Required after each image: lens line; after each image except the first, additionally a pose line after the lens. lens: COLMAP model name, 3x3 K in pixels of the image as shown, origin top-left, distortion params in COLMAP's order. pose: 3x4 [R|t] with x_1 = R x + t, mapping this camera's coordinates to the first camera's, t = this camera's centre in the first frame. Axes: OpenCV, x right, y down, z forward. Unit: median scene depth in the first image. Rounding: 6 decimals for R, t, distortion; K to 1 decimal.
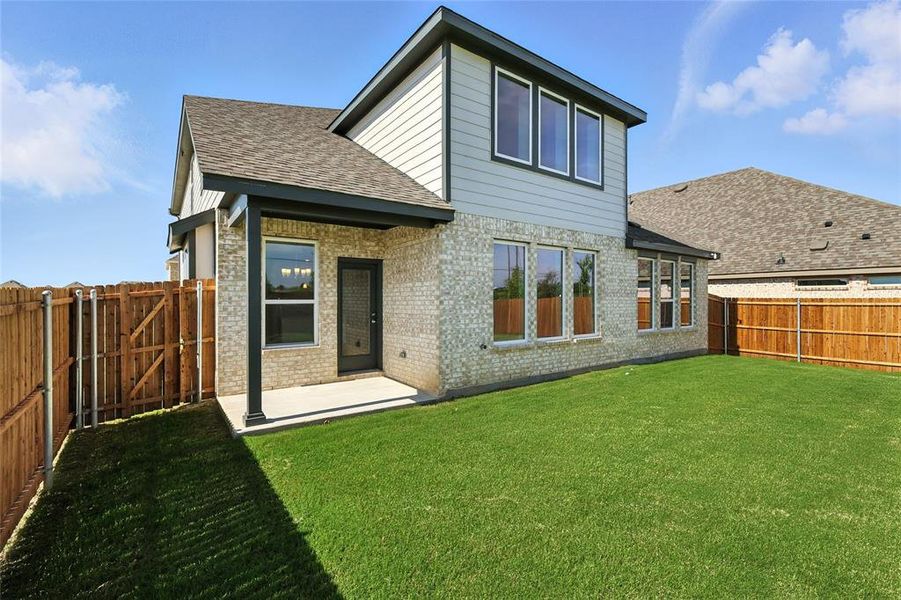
lens RADIAL K [[396.7, 0, 453.1], [0, 396.7, 299.8], [0, 0, 1]] dist [0.003696, 0.000497]
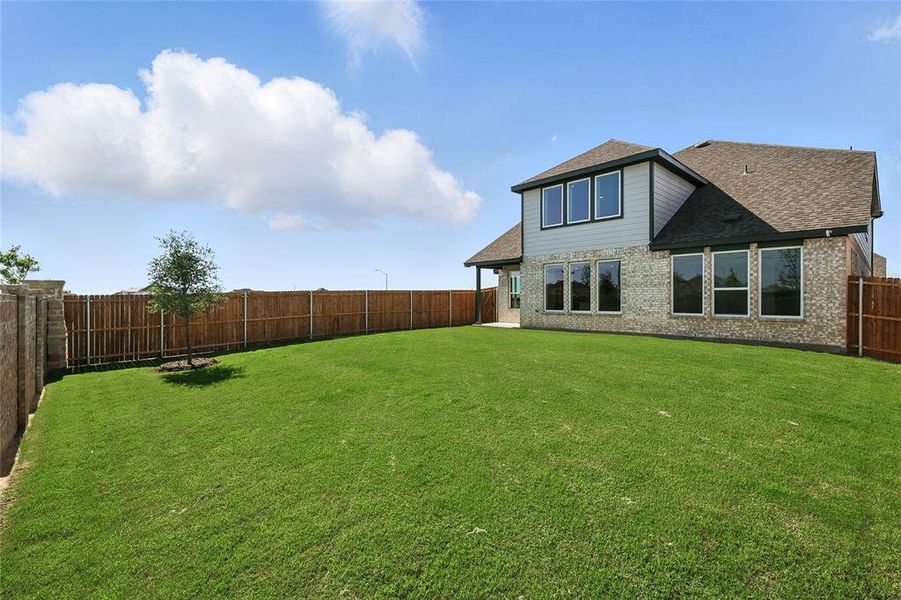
lens RADIAL K [[396.7, 0, 453.1], [0, 396.7, 299.8], [0, 0, 1]] dist [0.003696, 0.000497]
pose [[0.125859, 0.019169, -0.991863, 2.121947], [0.019292, 0.999577, 0.021766, -0.009574], [0.991860, -0.021875, 0.125436, 0.183338]]
